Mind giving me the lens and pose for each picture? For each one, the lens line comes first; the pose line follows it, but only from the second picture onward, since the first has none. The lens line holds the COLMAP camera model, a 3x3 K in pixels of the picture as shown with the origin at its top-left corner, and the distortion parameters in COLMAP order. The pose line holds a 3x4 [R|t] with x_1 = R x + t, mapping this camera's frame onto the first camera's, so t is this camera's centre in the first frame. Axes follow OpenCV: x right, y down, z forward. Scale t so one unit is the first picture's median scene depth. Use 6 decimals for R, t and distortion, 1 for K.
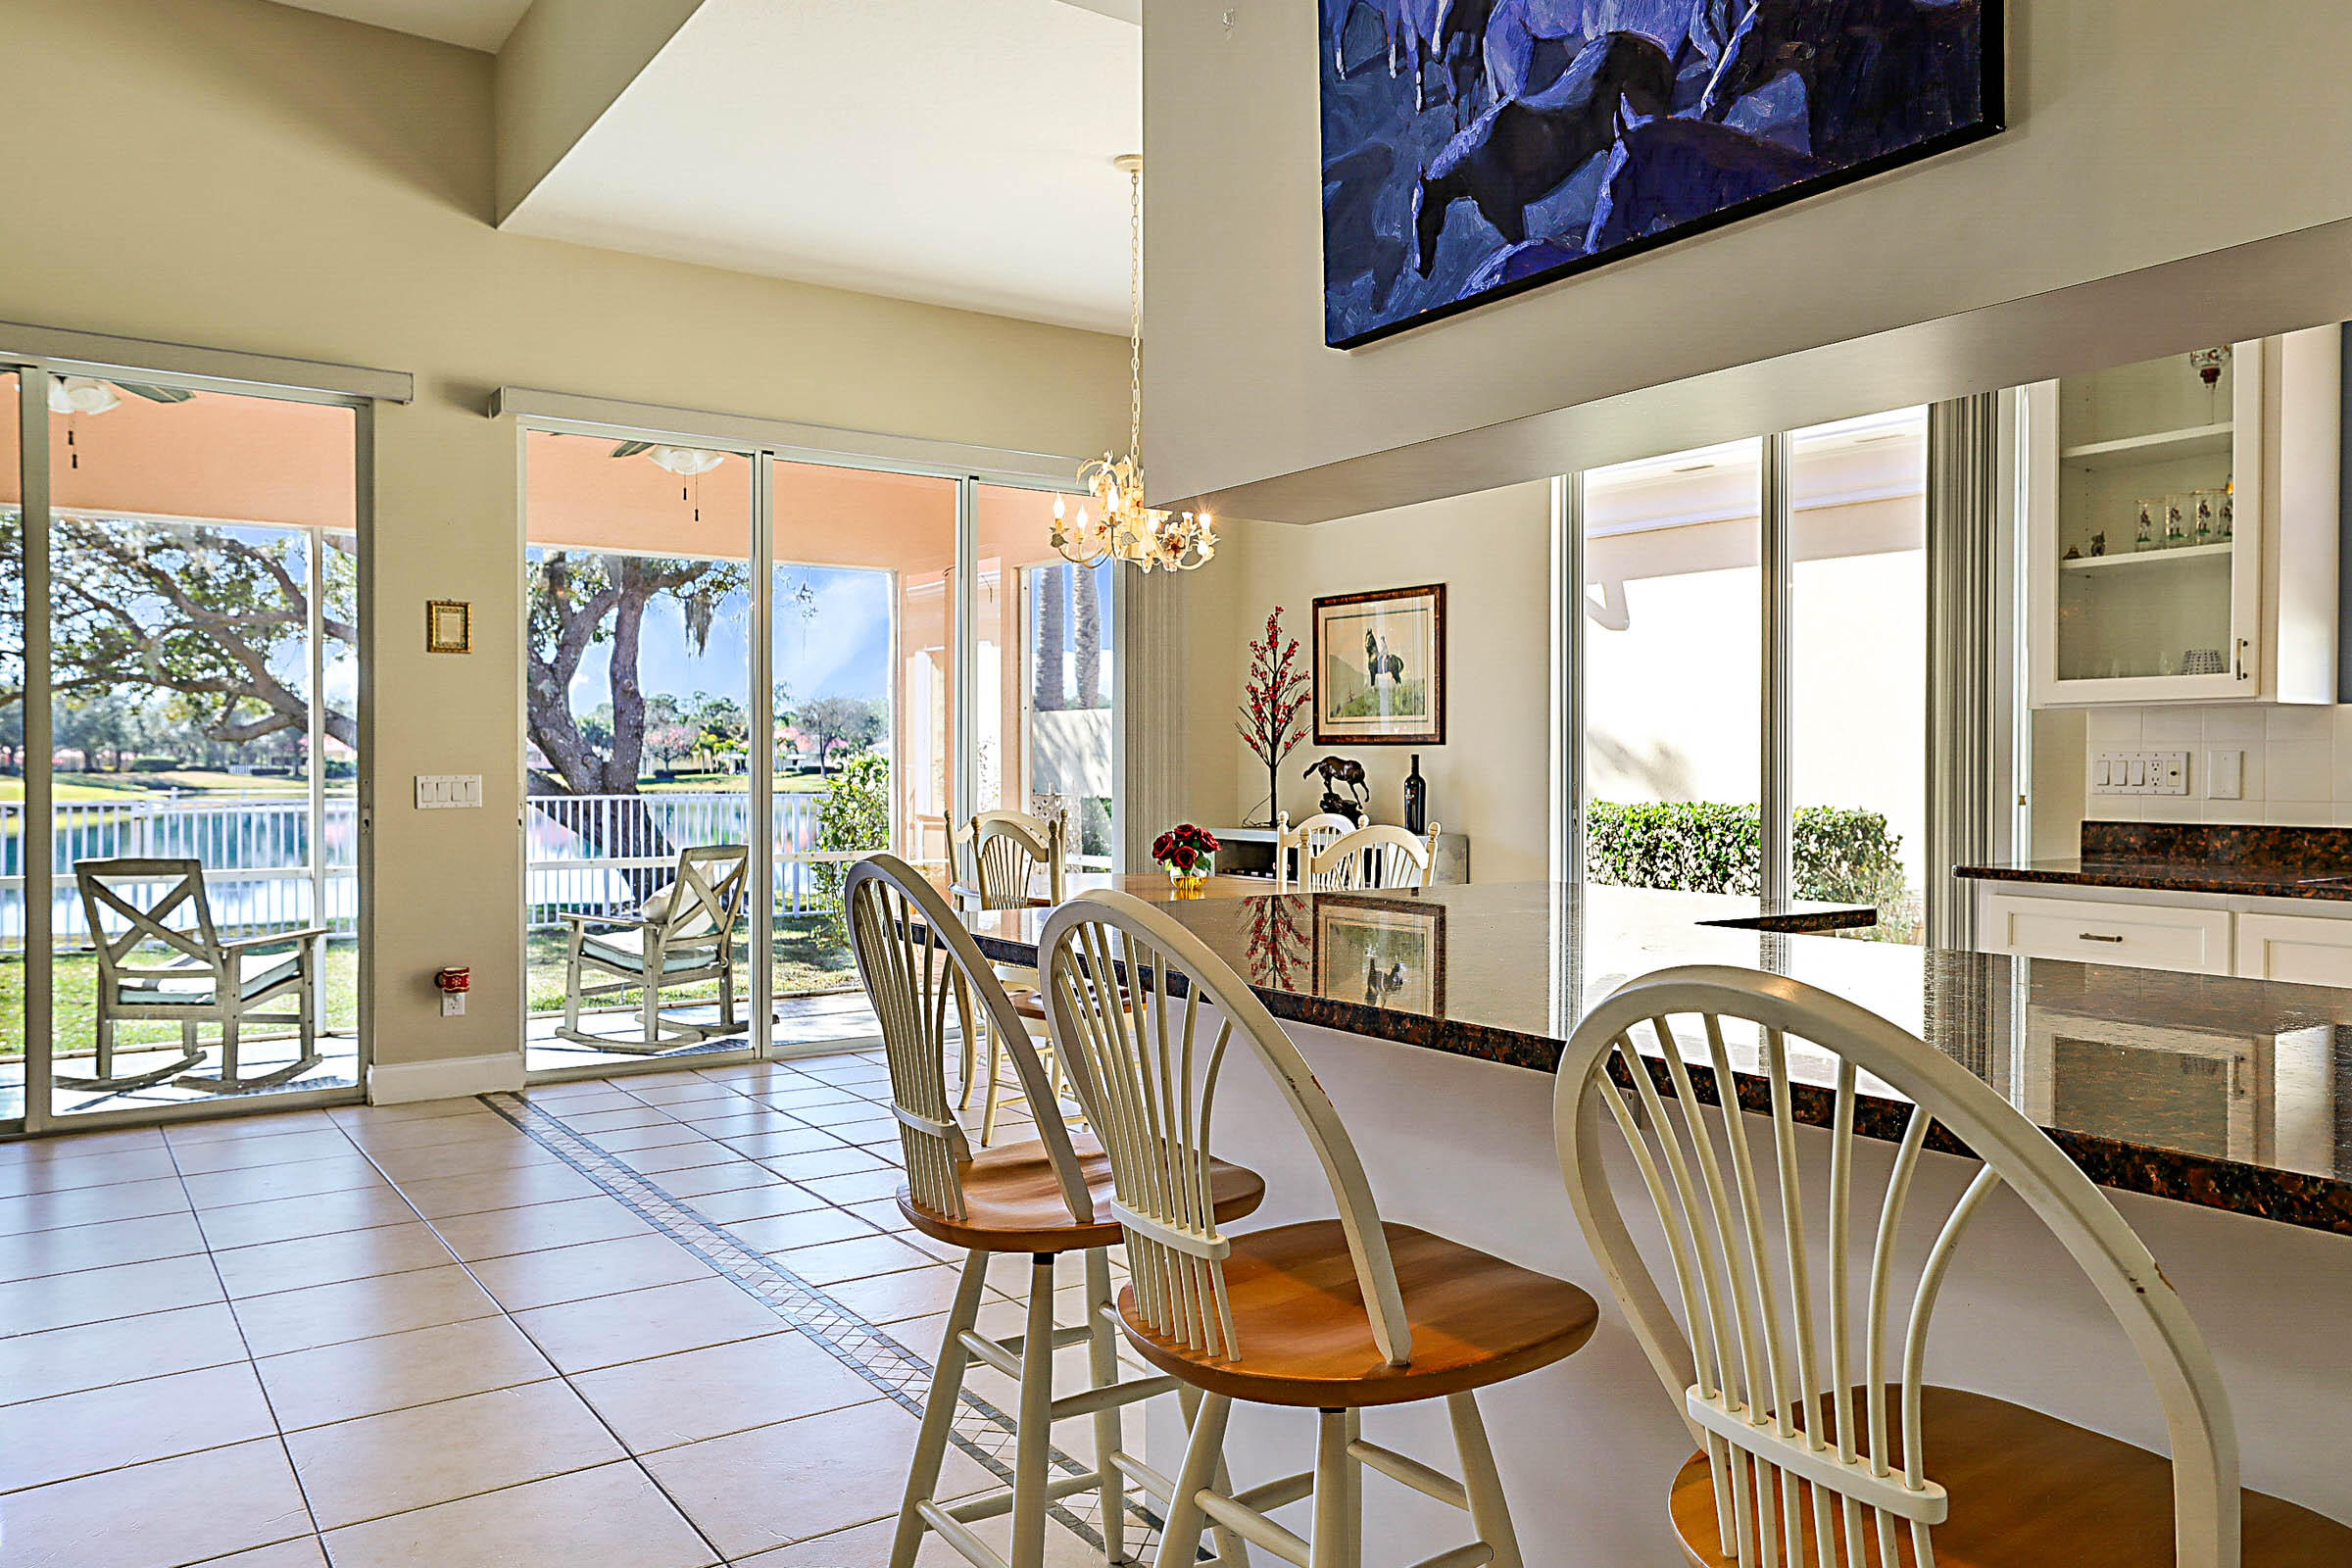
lens RADIAL K [[1685.5, 0, 1249.4], [0, 1685.5, 791.3], [0, 0, 1]] dist [0.009364, 0.000900]
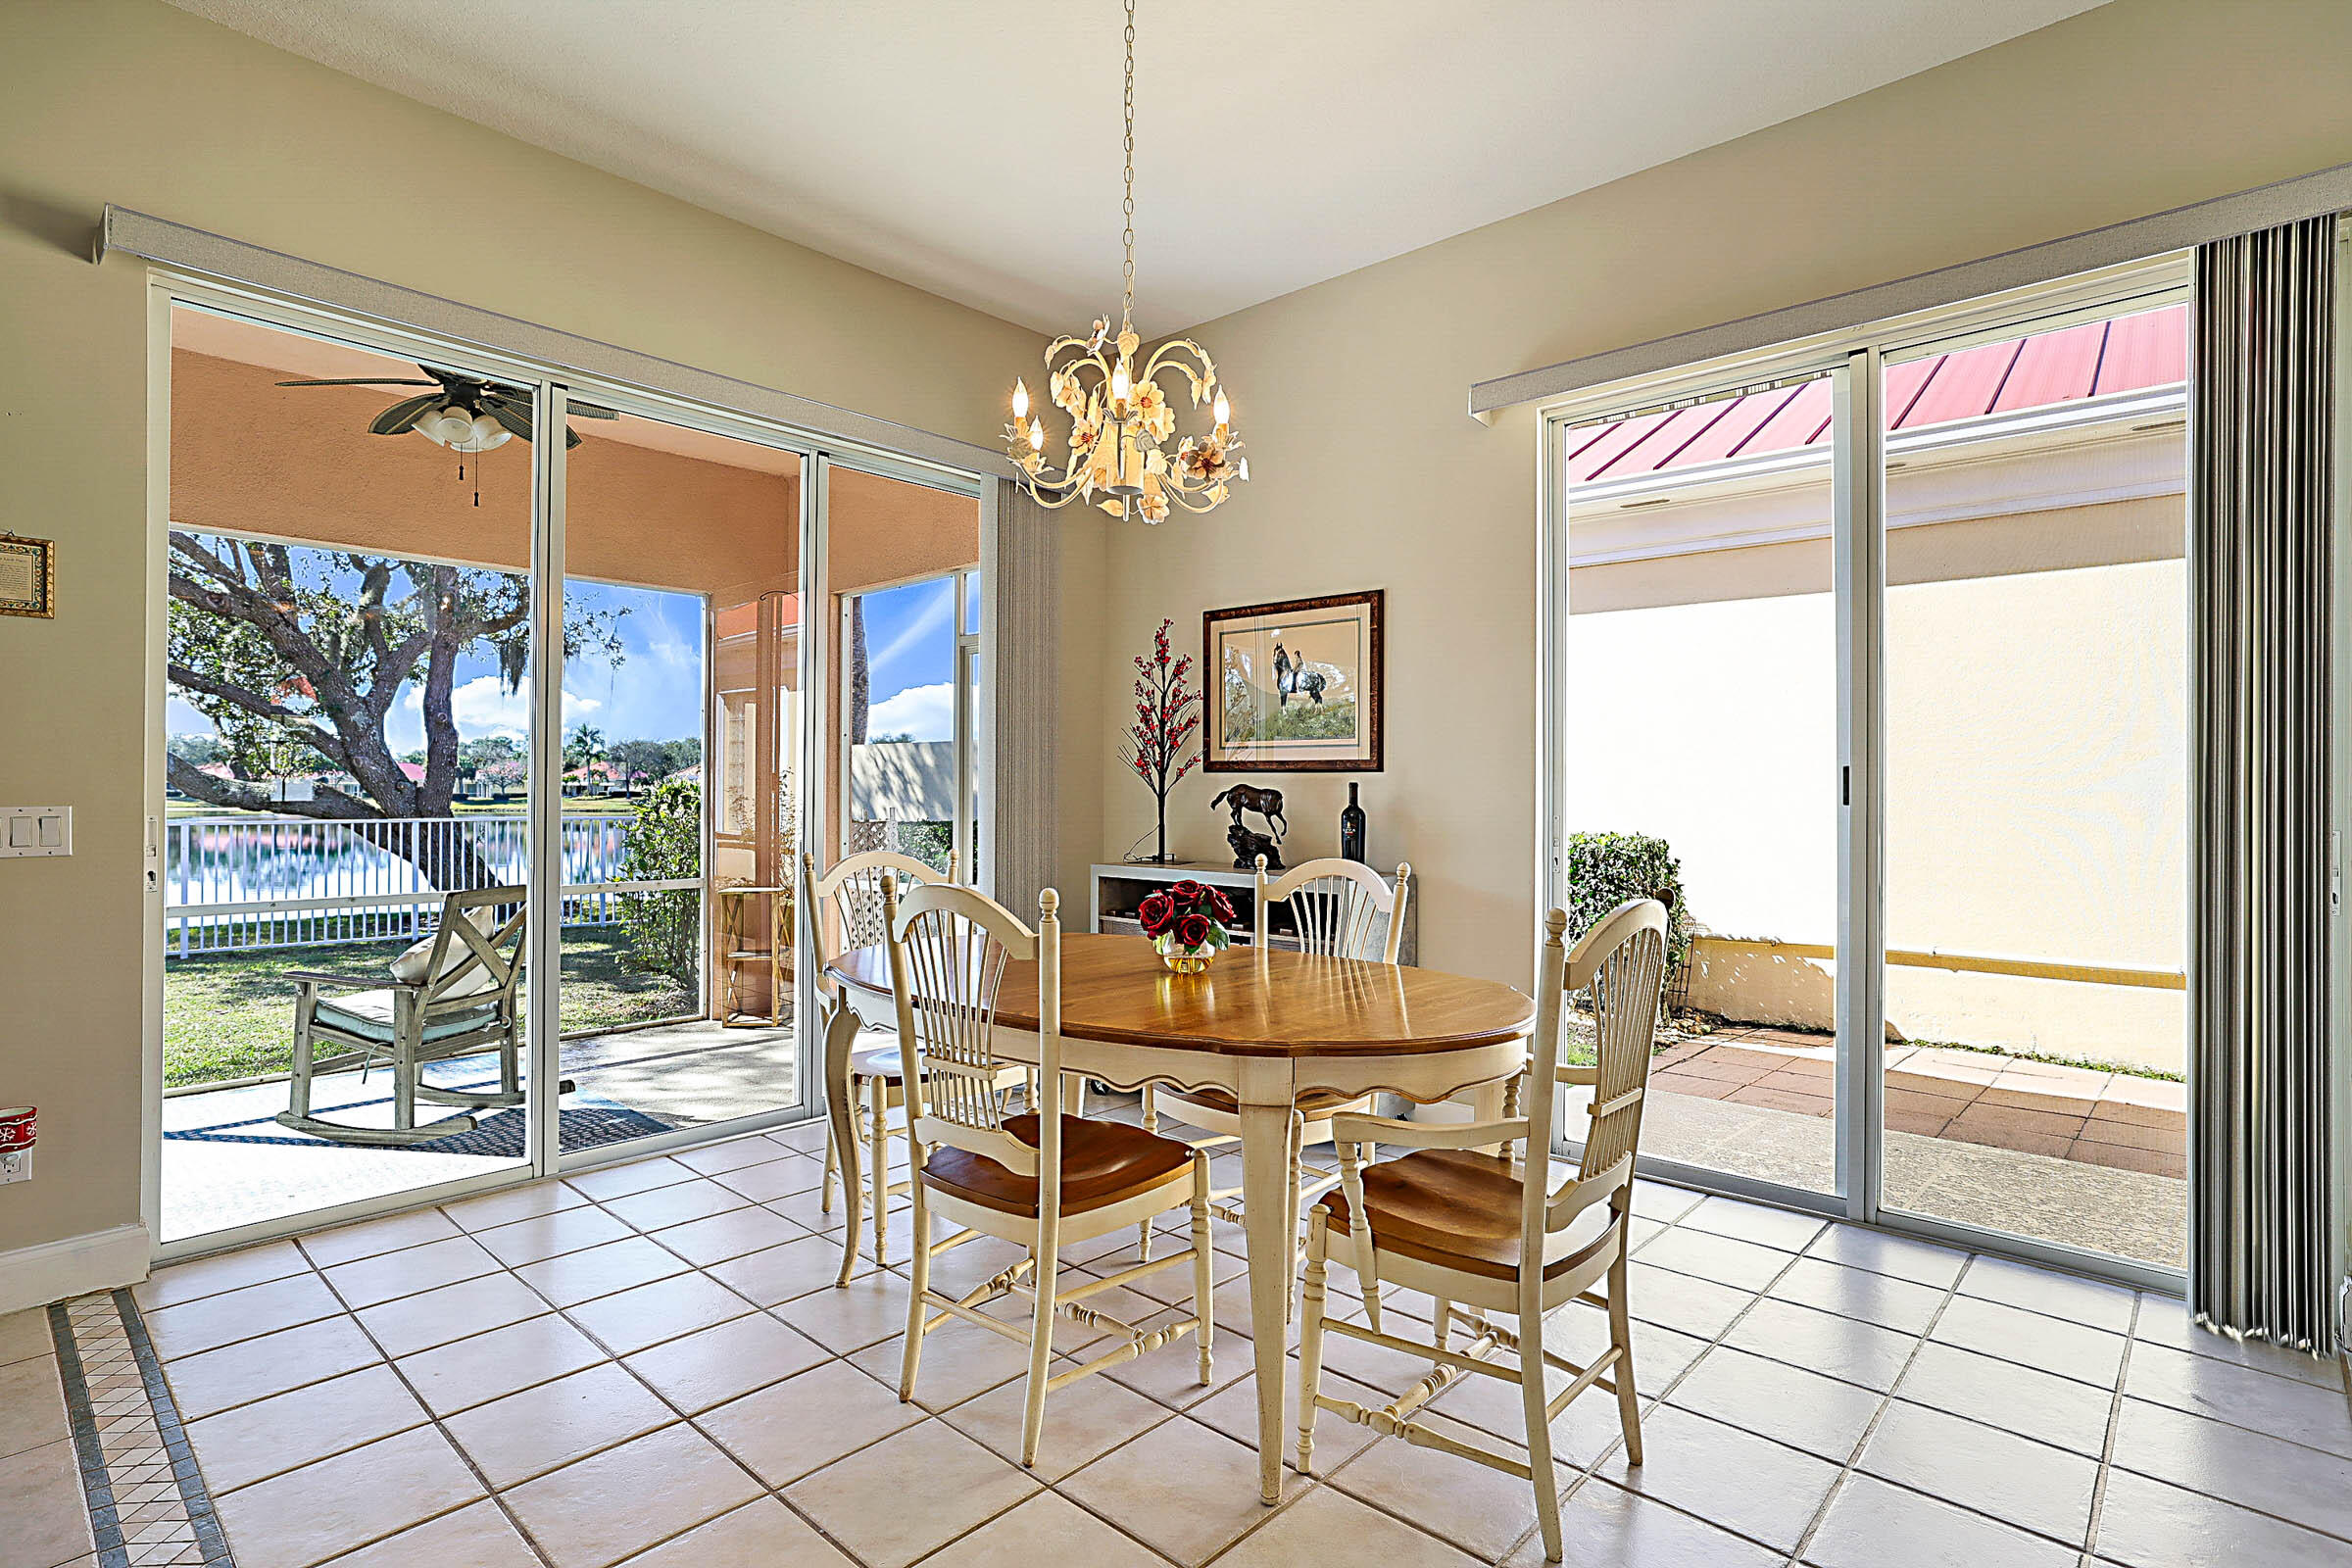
lens RADIAL K [[1166.1, 0, 1167.5], [0, 1166.1, 789.8], [0, 0, 1]] dist [-0.003627, -0.000247]
pose [[0.982727, 0.004149, 0.185013, -0.041268], [-0.000904, 0.999844, -0.017622, -0.002913], [-0.185057, 0.017151, 0.982578, 0.160688]]
